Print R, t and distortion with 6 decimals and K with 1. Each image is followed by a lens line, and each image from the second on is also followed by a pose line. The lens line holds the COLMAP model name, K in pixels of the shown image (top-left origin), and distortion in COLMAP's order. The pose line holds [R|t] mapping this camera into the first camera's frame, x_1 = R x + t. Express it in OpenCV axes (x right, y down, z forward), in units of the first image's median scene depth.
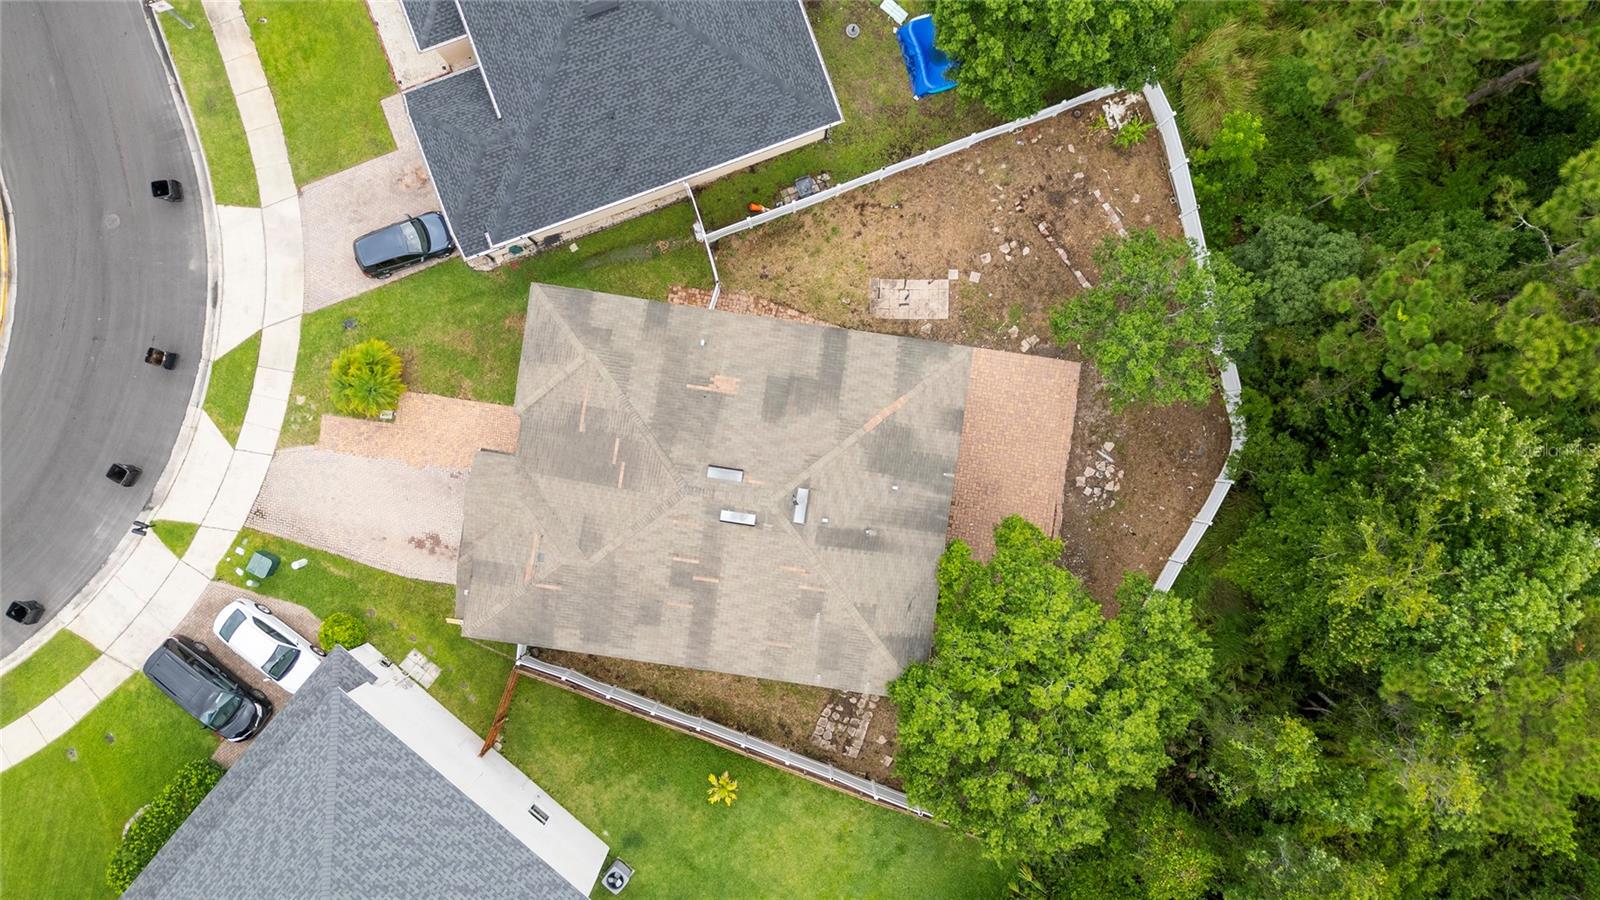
lens RADIAL K [[1133.2, 0, 801.0], [0, 1133.2, 447.2], [0, 0, 1]] dist [0.019487, -0.017833]
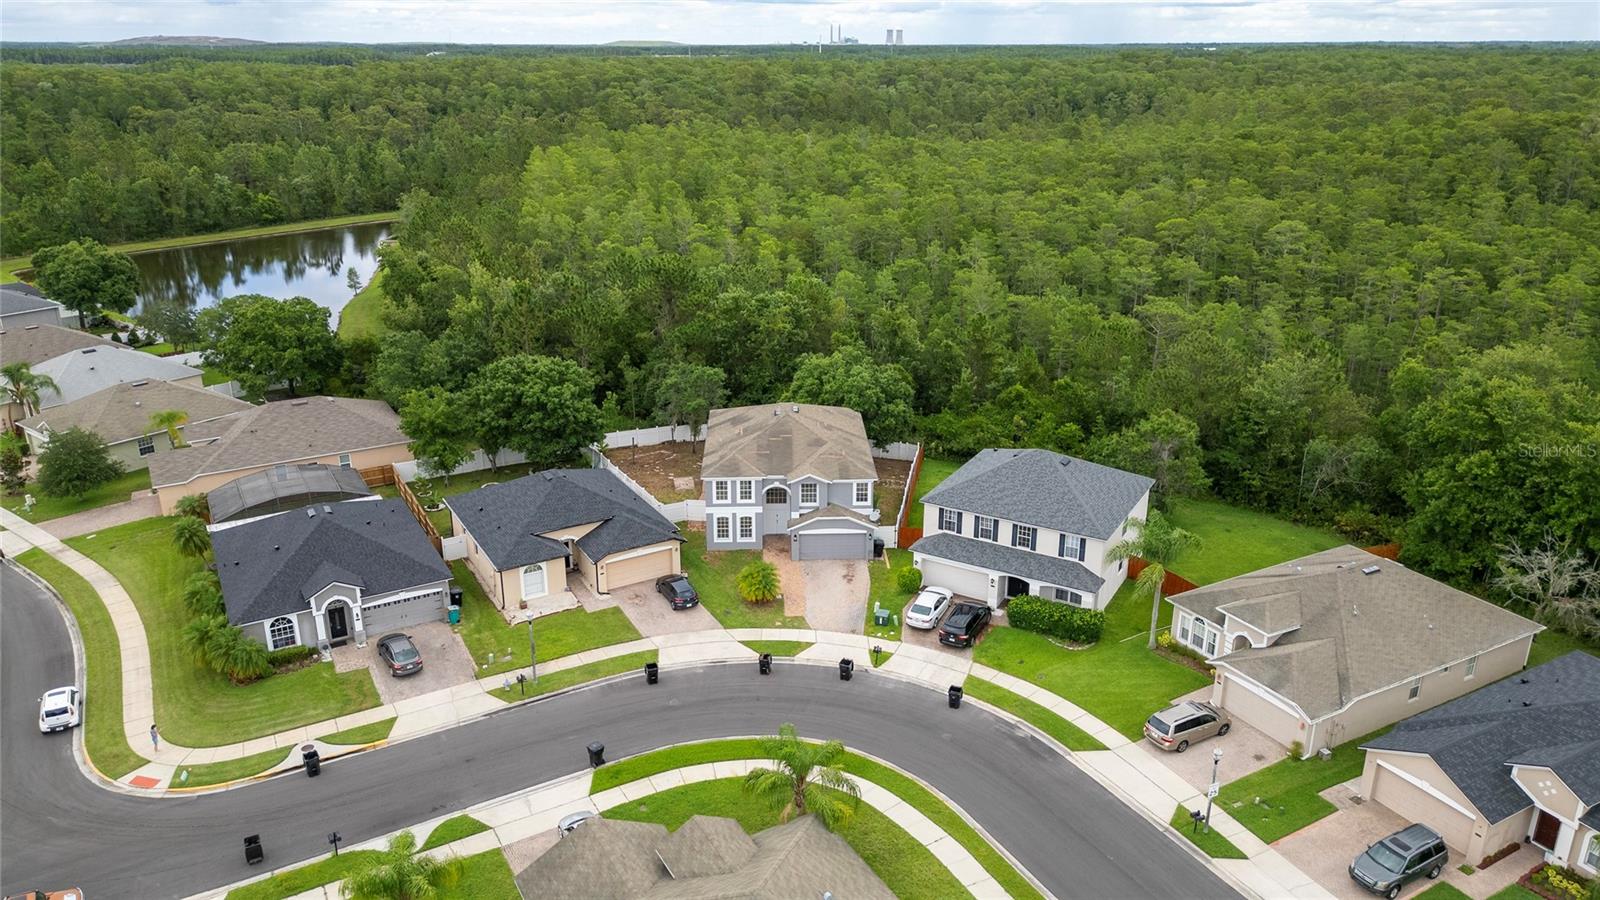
lens RADIAL K [[1133.2, 0, 801.5], [0, 1133.2, 440.8], [0, 0, 1]] dist [0.019487, -0.017833]
pose [[-0.176238, -0.333461, 0.926145, -1.842522], [0.984334, -0.054856, 0.167560, -0.263404], [-0.005070, 0.941167, 0.337905, 0.215214]]
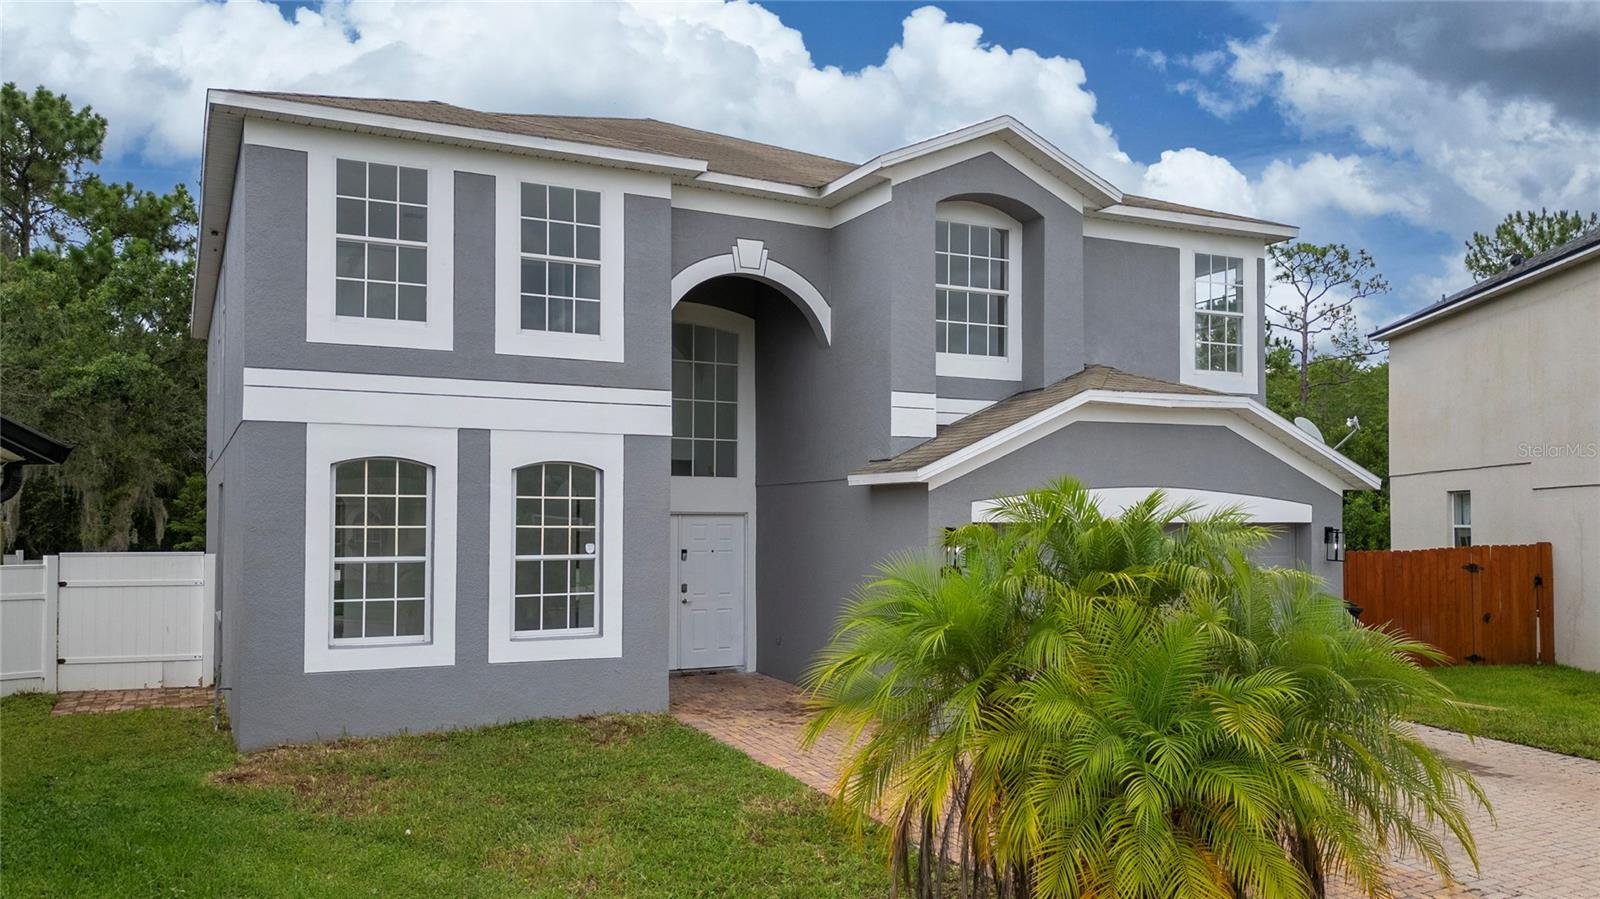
lens RADIAL K [[1229.8, 0, 806.5], [0, 1229.8, 485.5], [0, 0, 1]] dist [0.030142, 0.007557]
pose [[-0.568547, 0.018021, 0.822453, -0.454943], [0.822625, 0.020446, 0.568217, -0.165218], [-0.006576, 0.999629, -0.026449, 0.950038]]
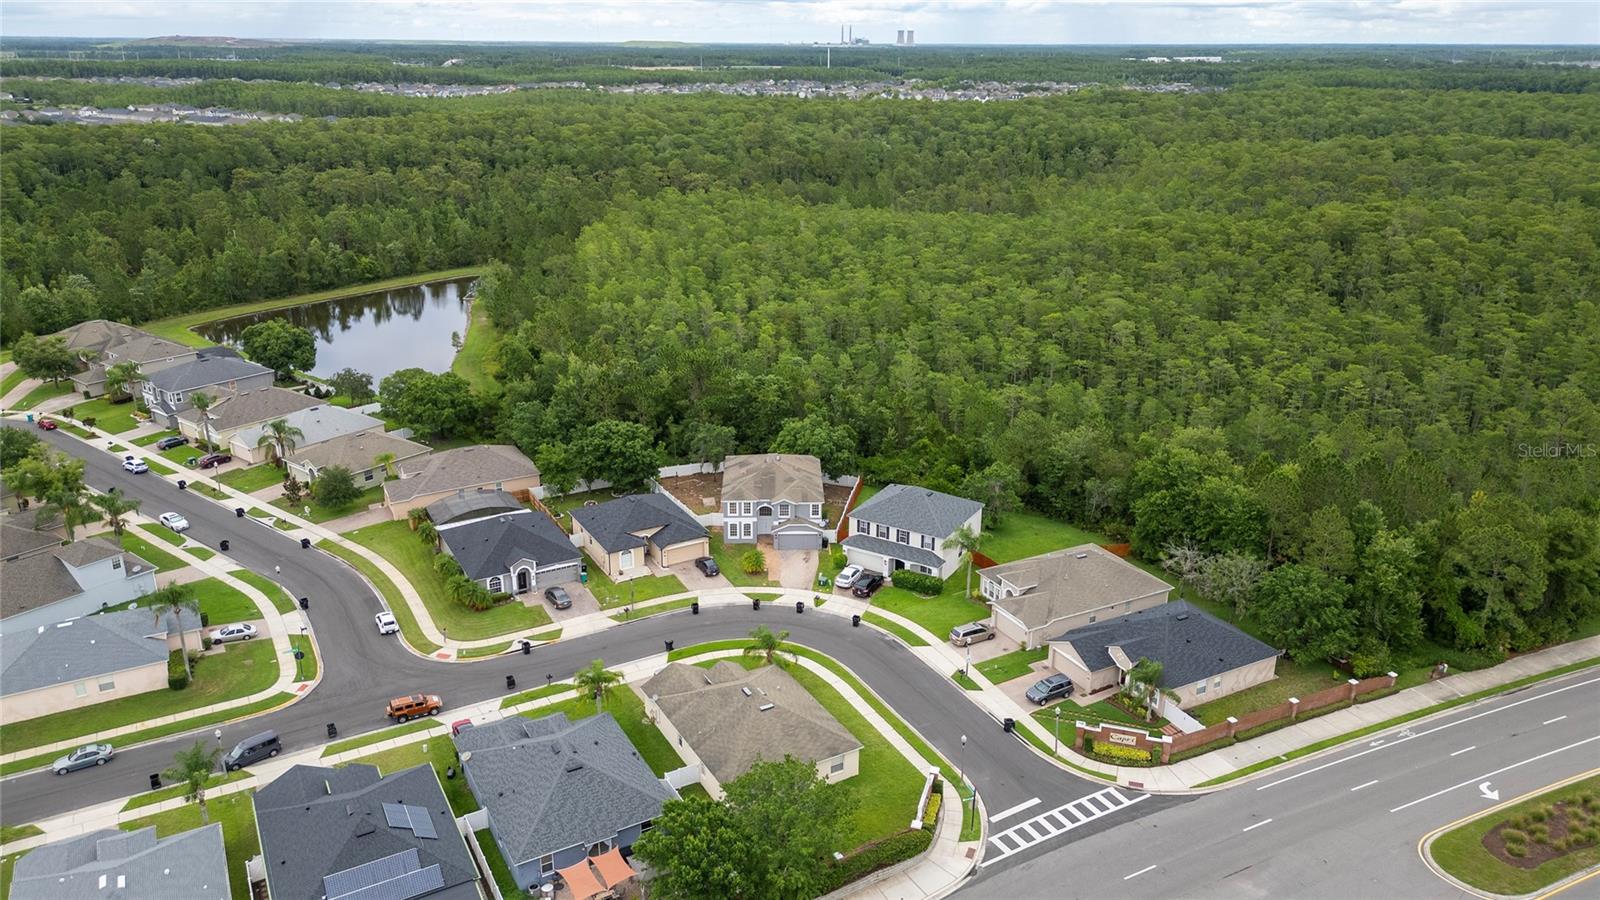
lens RADIAL K [[1133.2, 0, 805.2], [0, 1133.2, 446.3], [0, 0, 1]] dist [0.019487, -0.017833]
pose [[-0.170265, -0.339616, 0.925025, -2.982137], [0.985332, -0.047796, 0.163818, -0.391788], [-0.011423, 0.939349, 0.342772, -0.307688]]
